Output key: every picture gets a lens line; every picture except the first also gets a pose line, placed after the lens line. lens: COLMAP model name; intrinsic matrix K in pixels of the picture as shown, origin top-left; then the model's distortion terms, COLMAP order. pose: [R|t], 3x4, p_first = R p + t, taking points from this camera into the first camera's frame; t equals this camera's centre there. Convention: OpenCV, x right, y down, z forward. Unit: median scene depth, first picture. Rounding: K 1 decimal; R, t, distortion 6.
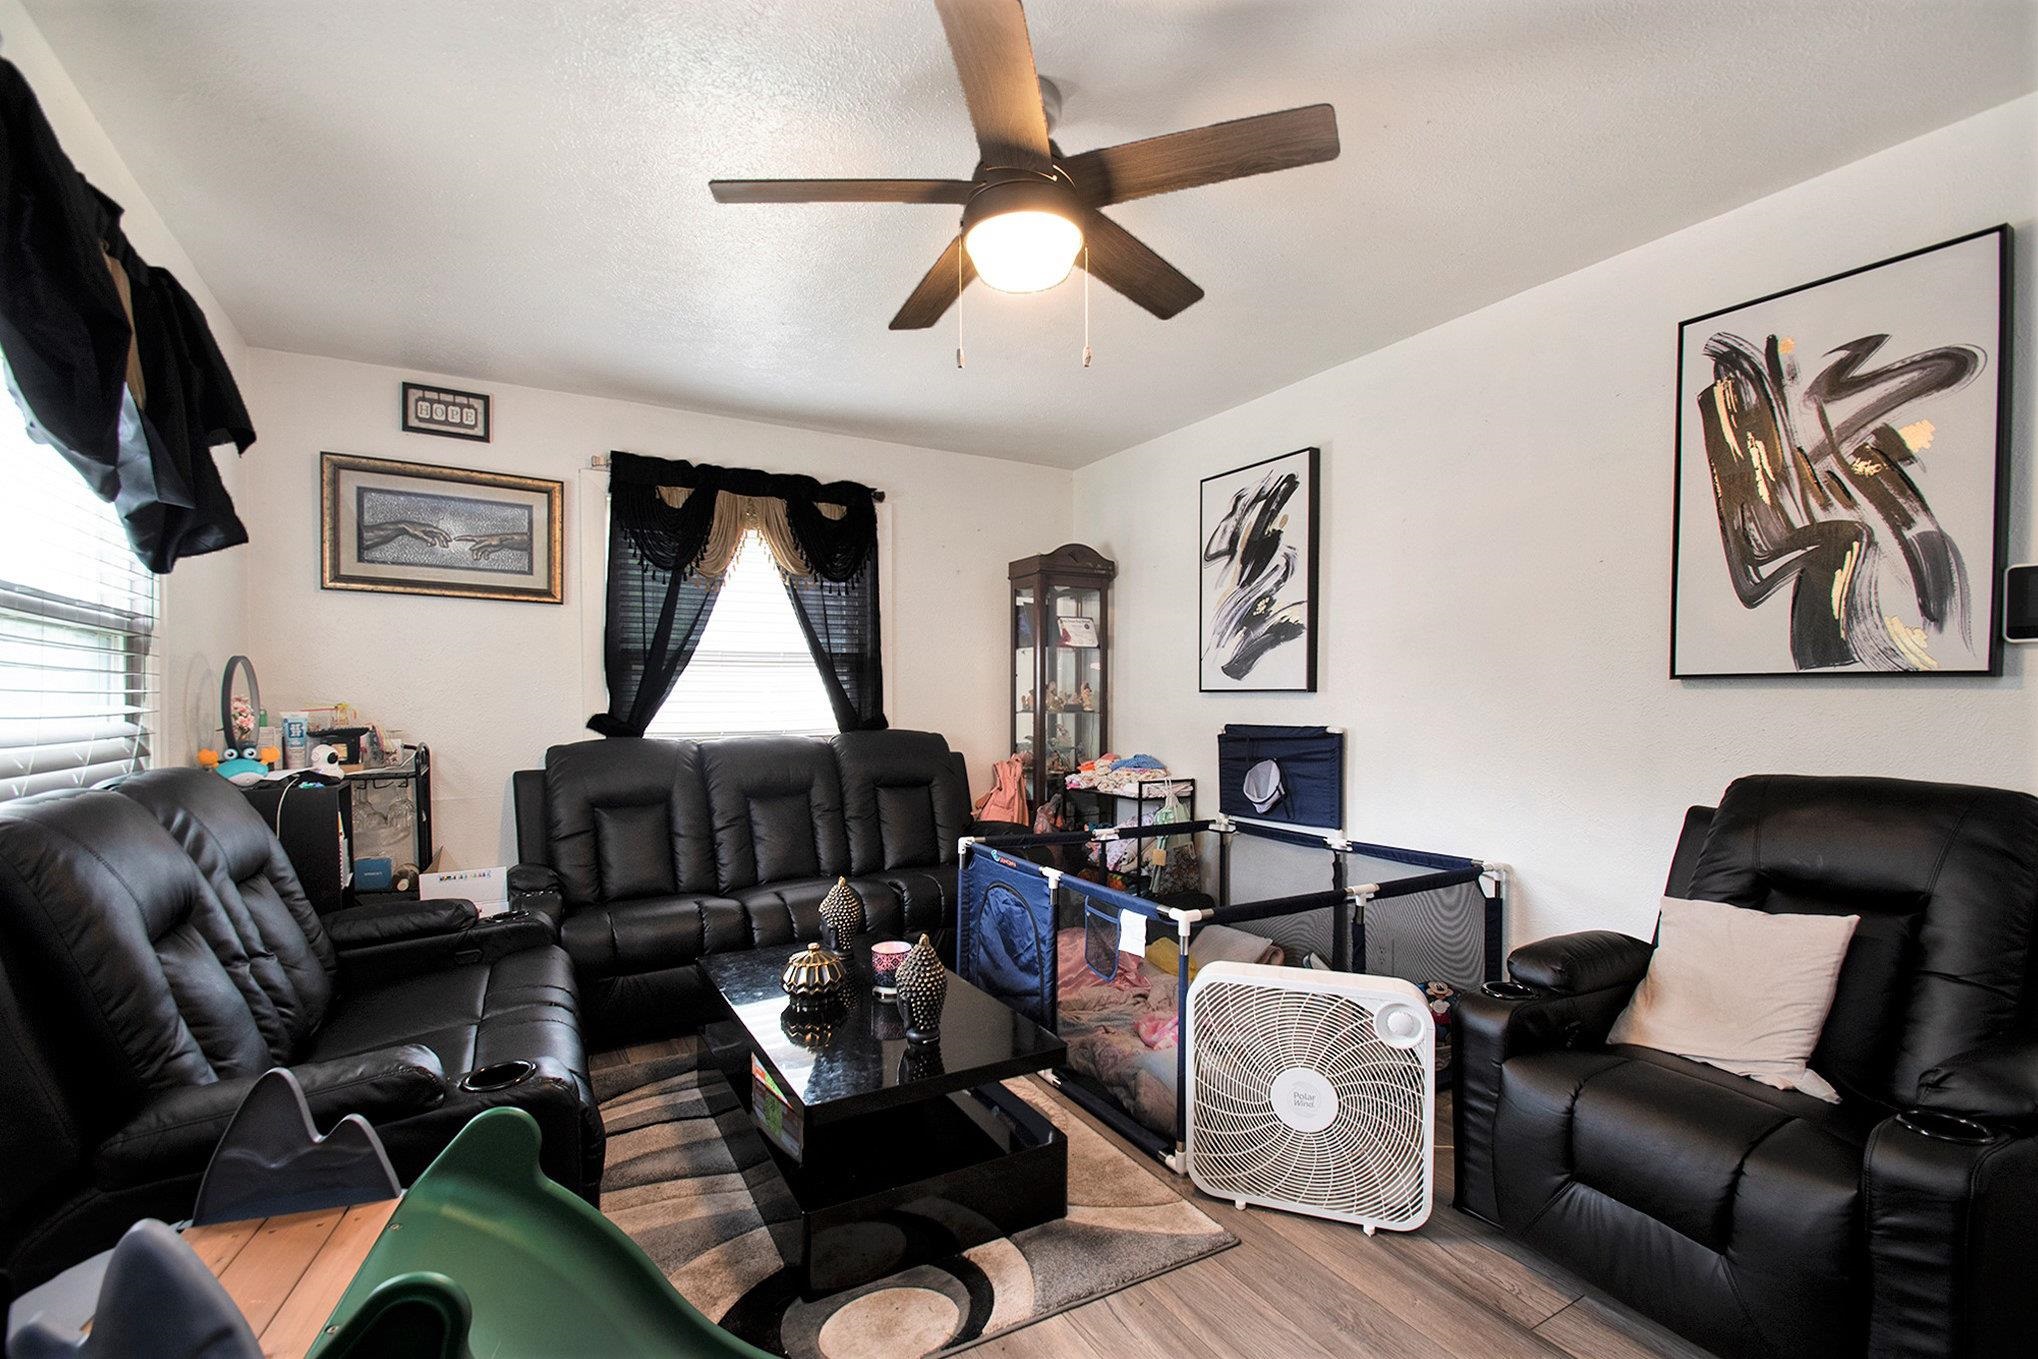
lens RADIAL K [[897.9, 0, 1028.8], [0, 897.9, 726.0], [0, 0, 1]] dist [0.001134, 0.000014]
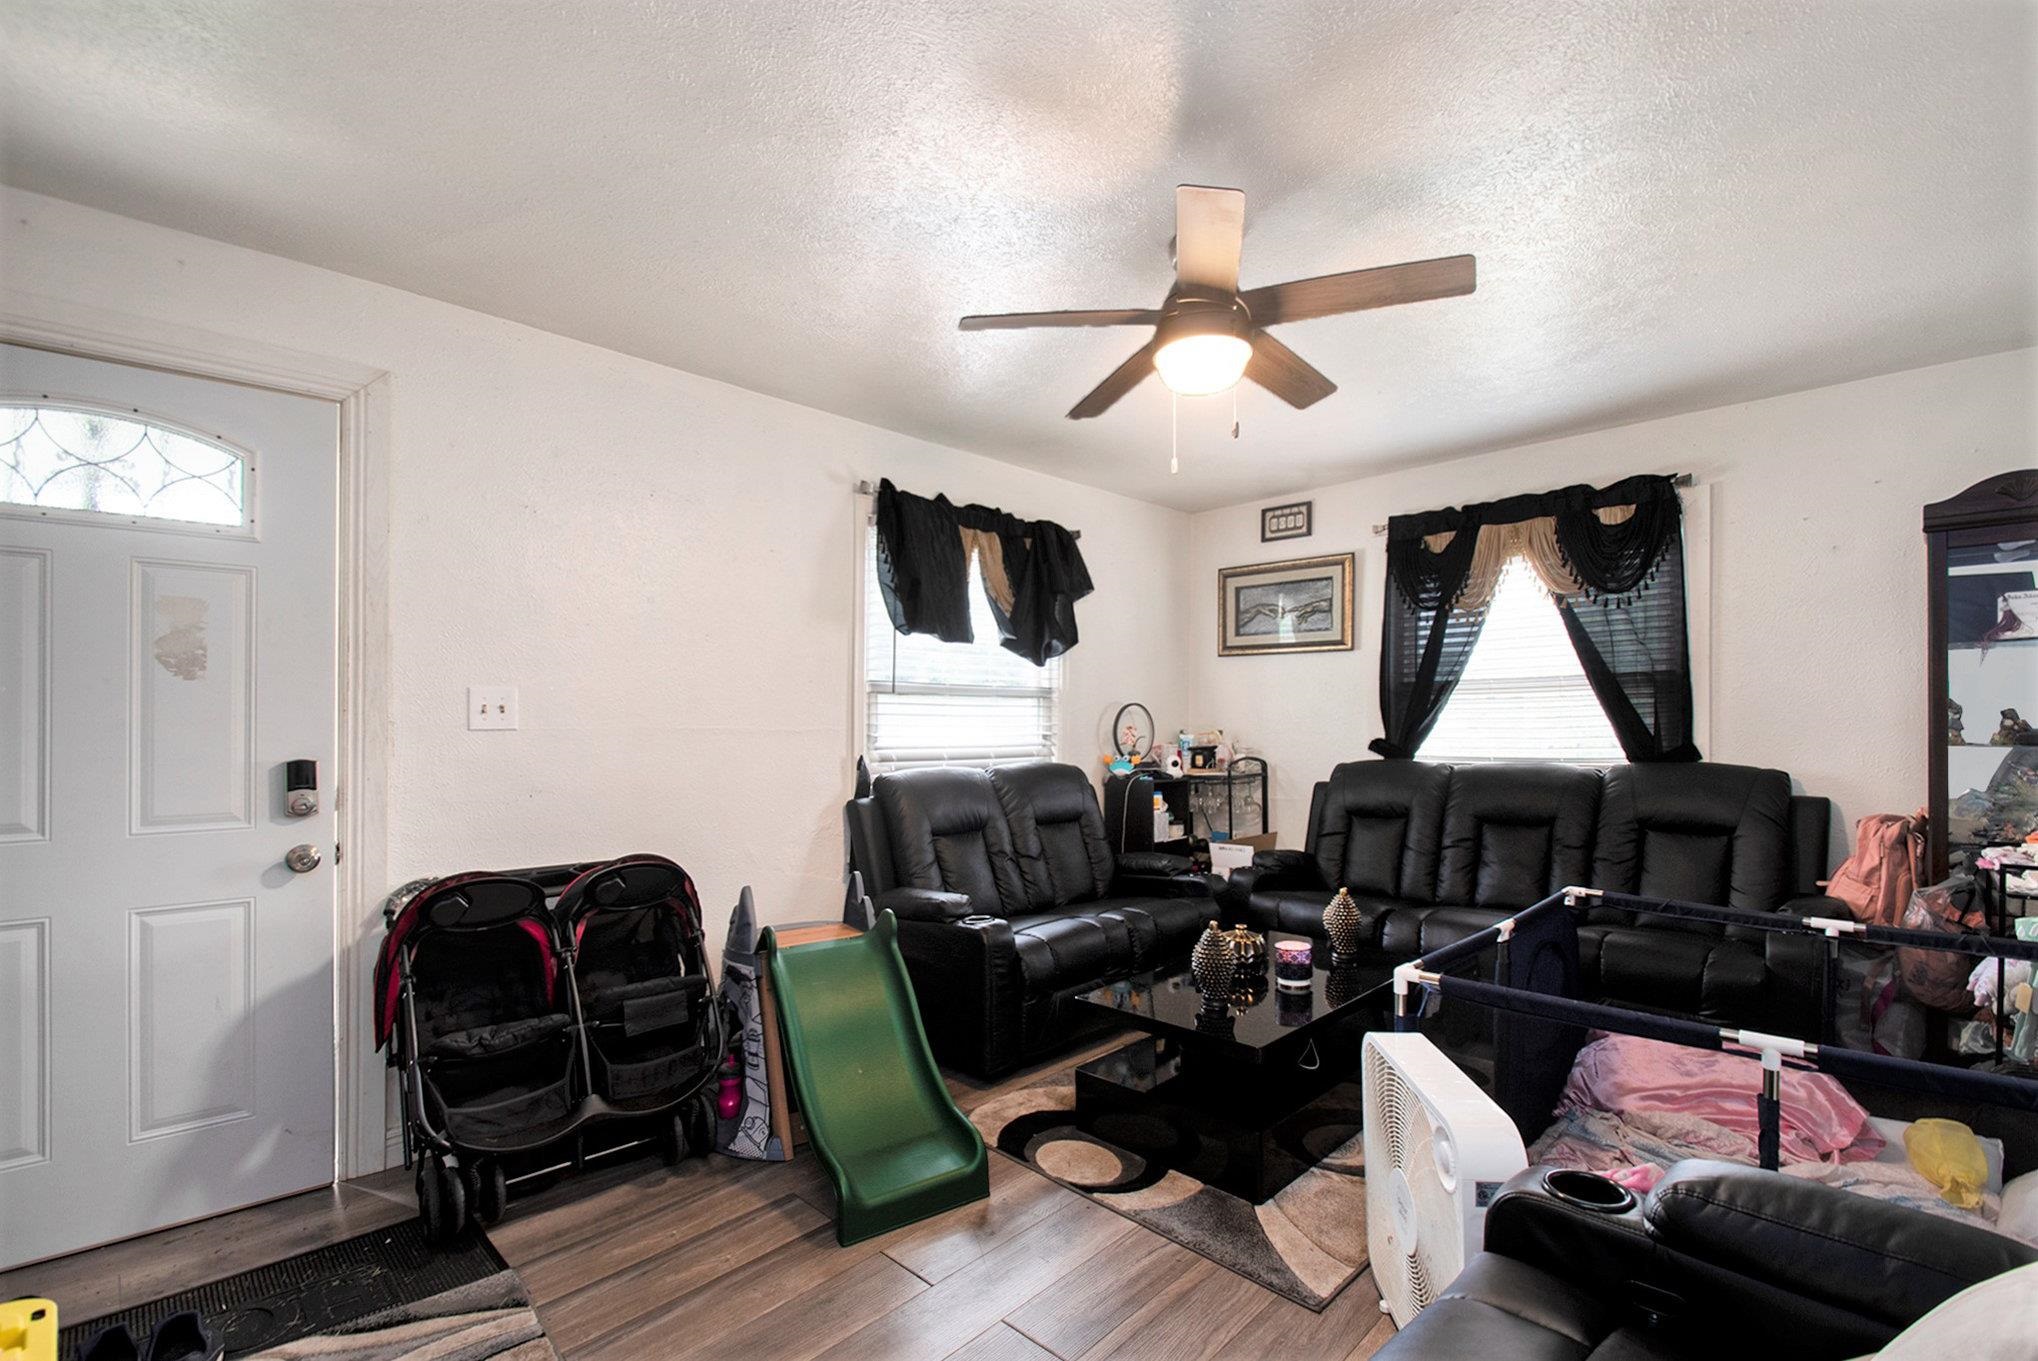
lens RADIAL K [[897.9, 0, 1028.8], [0, 897.9, 727.0], [0, 0, 1]] dist [0.001134, 0.000014]
pose [[0.260462, -0.000166, -0.965484, 0.558284], [-0.023893, 0.999693, -0.006618, -0.009647], [0.965188, 0.024792, 0.260378, 0.239460]]
